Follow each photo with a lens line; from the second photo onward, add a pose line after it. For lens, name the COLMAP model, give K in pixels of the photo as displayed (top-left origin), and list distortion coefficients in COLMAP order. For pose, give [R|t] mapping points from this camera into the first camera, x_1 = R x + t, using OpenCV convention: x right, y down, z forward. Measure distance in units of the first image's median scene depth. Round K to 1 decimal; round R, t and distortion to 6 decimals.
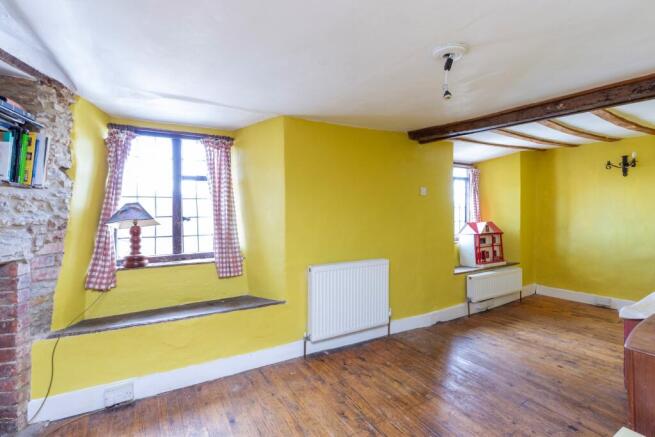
lens RADIAL K [[288.7, 0, 325.6], [0, 288.7, 221.2], [0, 0, 1]] dist [-0.000413, 0.000088]
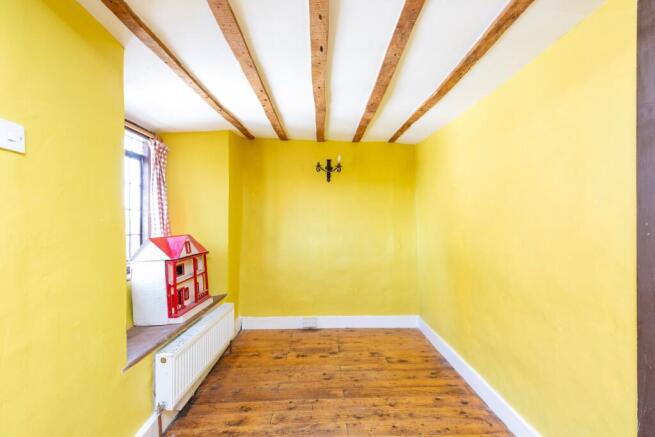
lens RADIAL K [[288.7, 0, 325.6], [0, 288.7, 221.2], [0, 0, 1]] dist [-0.000413, 0.000088]
pose [[0.476886, 0.011192, 0.878894, 0.194855], [0.013877, 0.999698, -0.020260, -0.010266], [-0.878856, 0.021858, 0.476587, 0.493236]]
